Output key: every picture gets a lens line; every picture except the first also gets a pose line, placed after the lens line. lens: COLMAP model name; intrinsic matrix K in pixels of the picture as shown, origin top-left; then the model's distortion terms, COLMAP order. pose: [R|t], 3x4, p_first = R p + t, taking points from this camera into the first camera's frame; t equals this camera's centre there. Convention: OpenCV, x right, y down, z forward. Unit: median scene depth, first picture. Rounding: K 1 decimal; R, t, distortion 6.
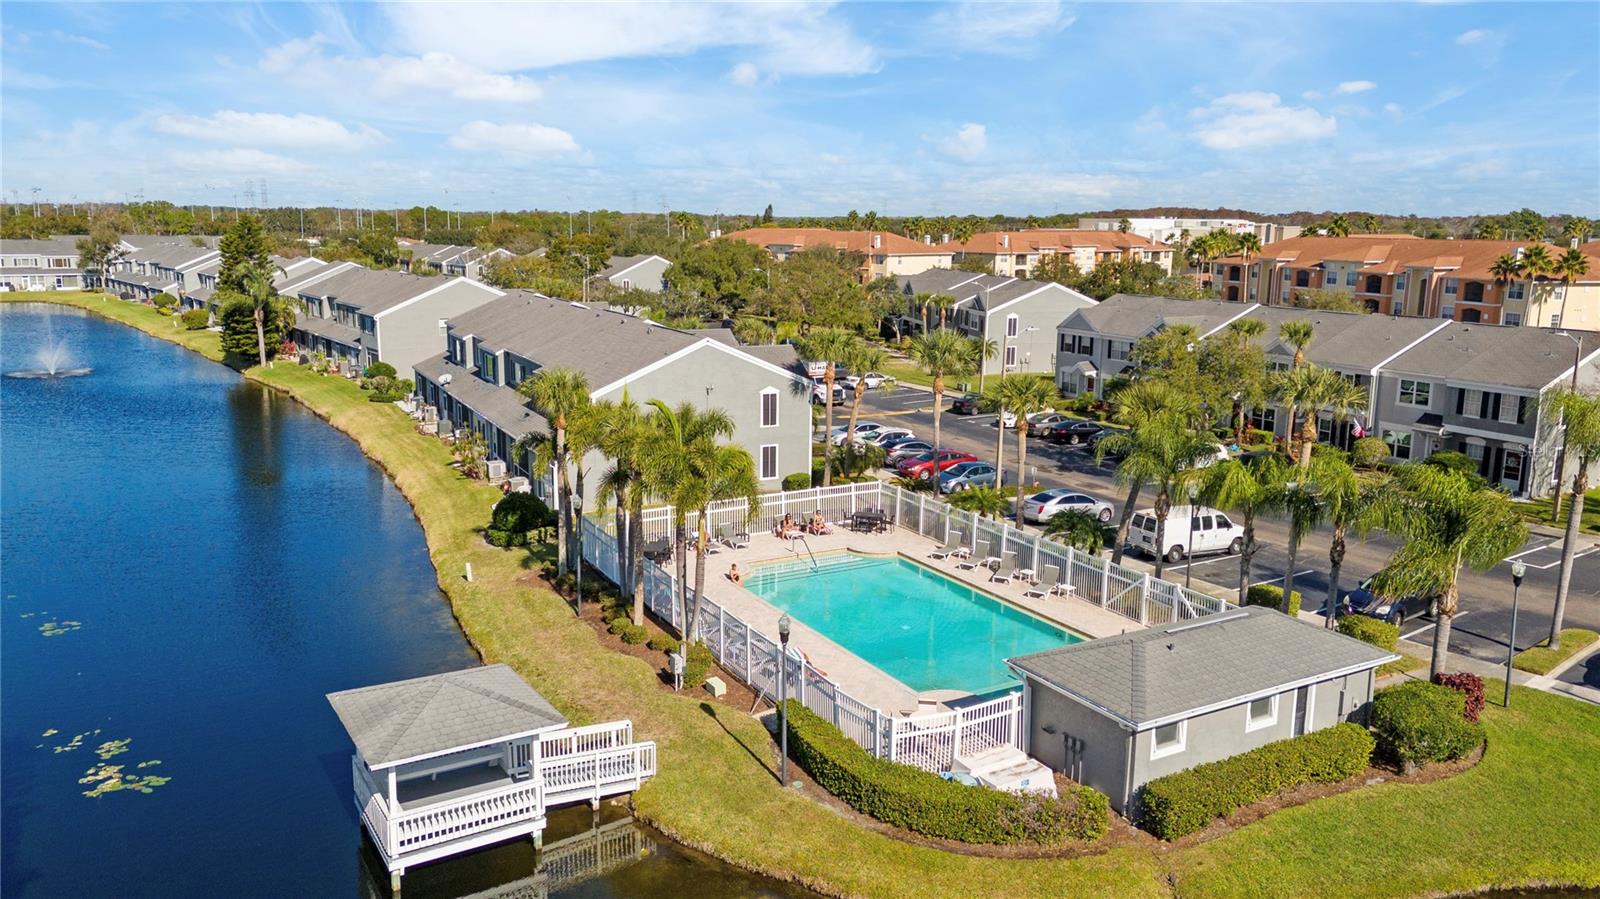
lens RADIAL K [[1170.0, 0, 800.0], [0, 1170.0, 449.5], [0, 0, 1]] dist [0.102645, -0.105828]
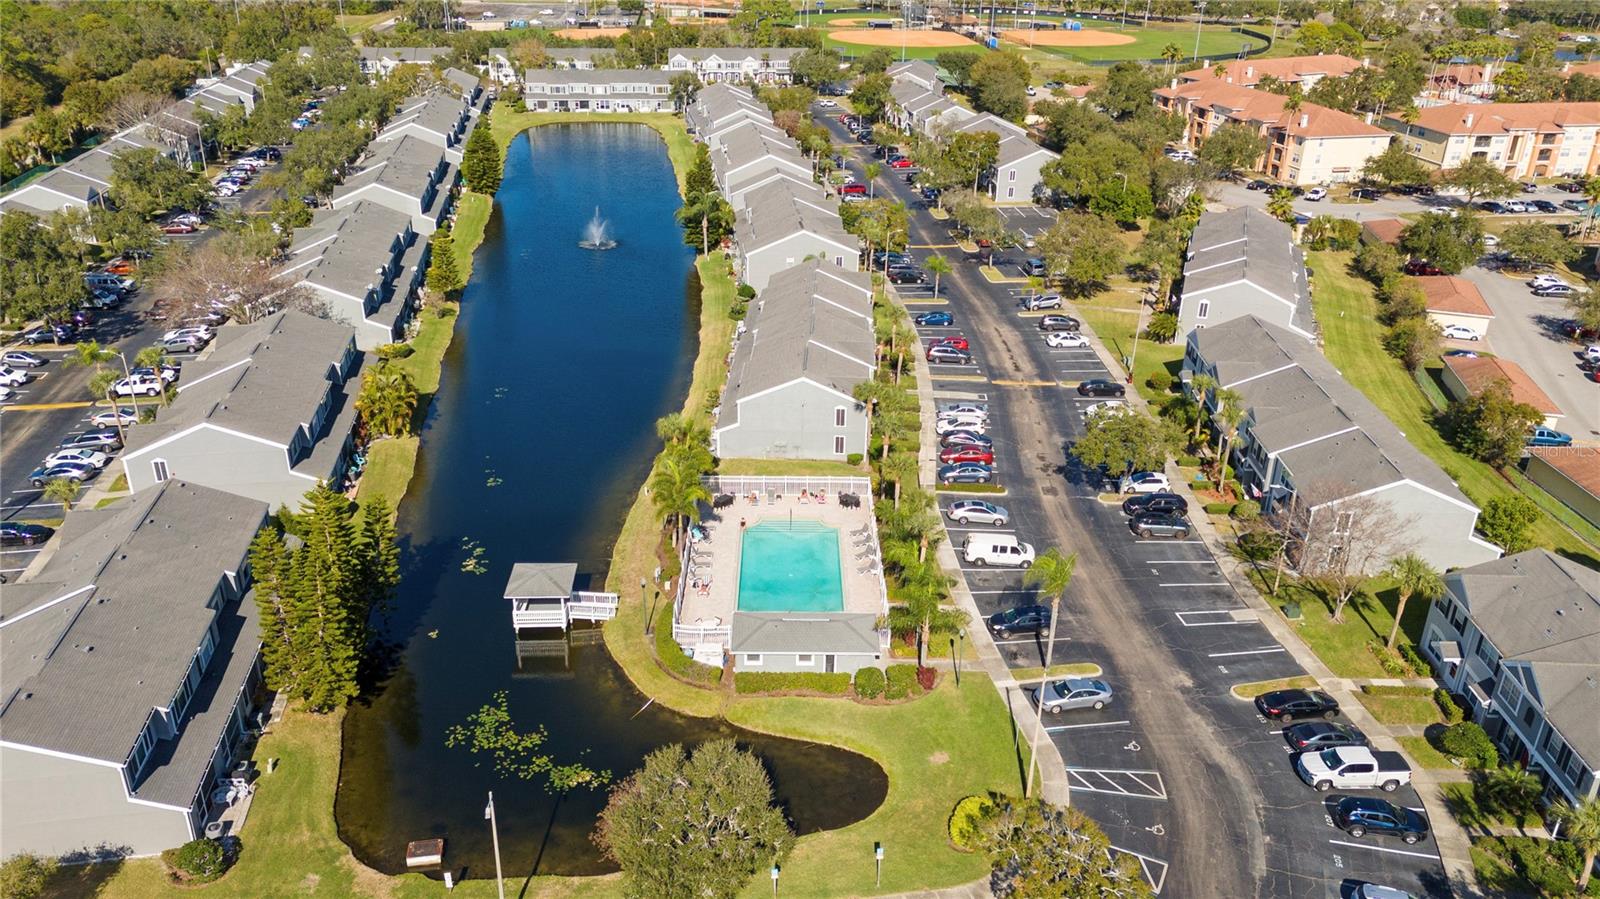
lens RADIAL K [[1170.0, 0, 800.0], [0, 1170.0, 449.5], [0, 0, 1]] dist [0.102645, -0.105828]
pose [[0.871502, 0.212459, -0.441979, 0.892400], [-0.102843, 0.960418, 0.258884, -0.550156], [0.479487, -0.180163, 0.858856, -0.691212]]
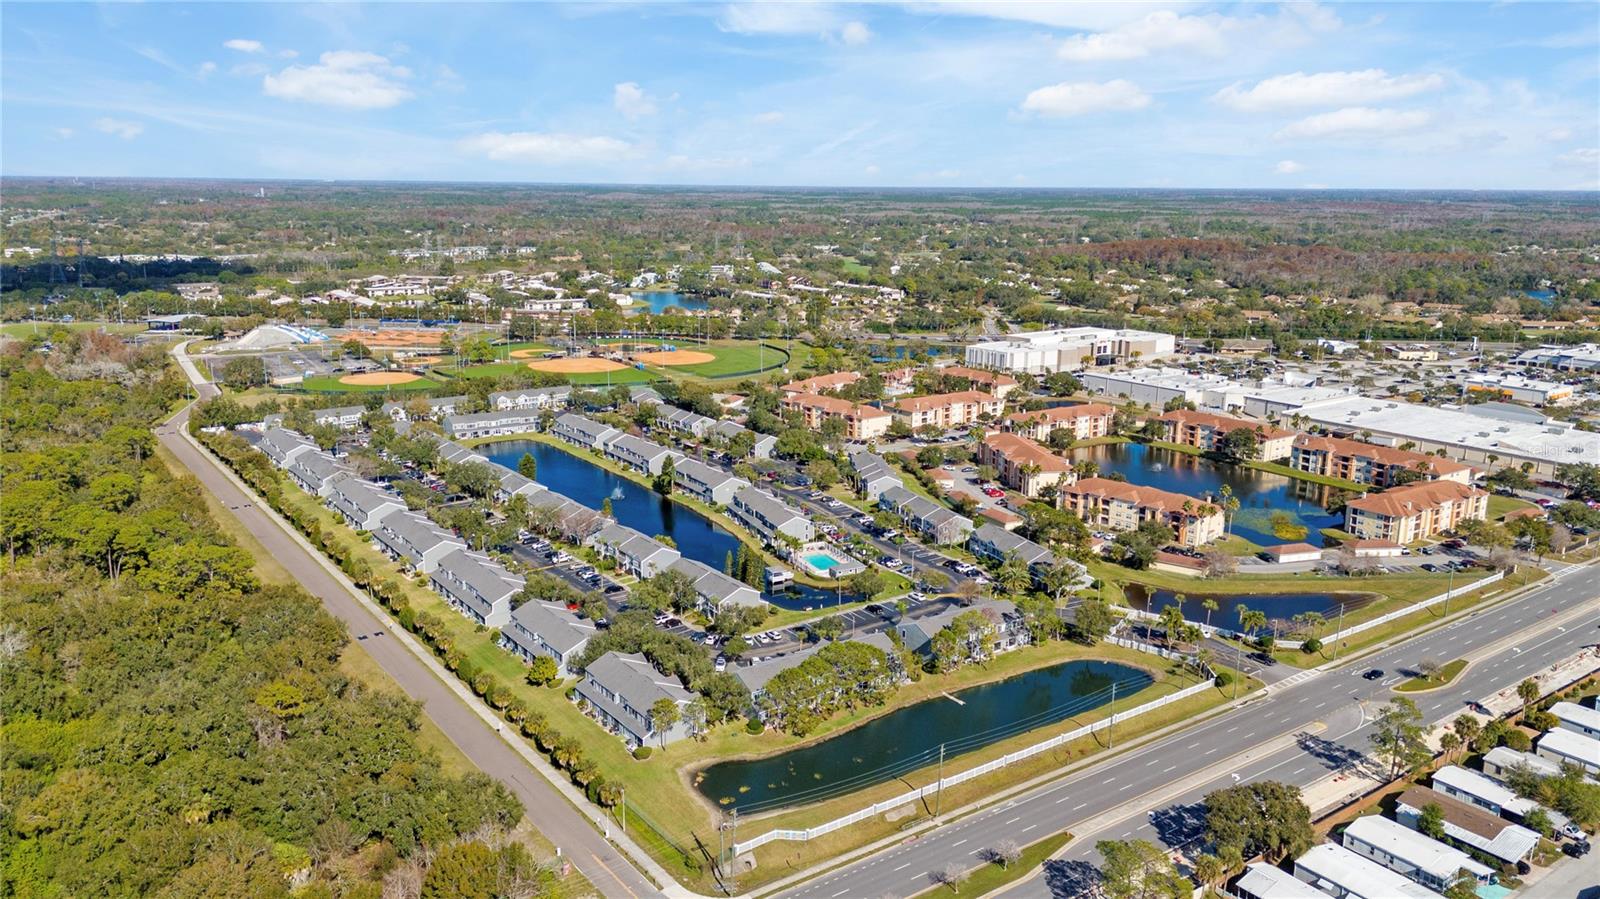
lens RADIAL K [[1170.0, 0, 800.0], [0, 1170.0, 449.5], [0, 0, 1]] dist [0.102645, -0.105828]
pose [[0.998796, 0.011076, -0.047787, 0.270766], [-0.009645, 0.999501, 0.030080, -0.750509], [0.048096, -0.029583, 0.998405, -6.027990]]
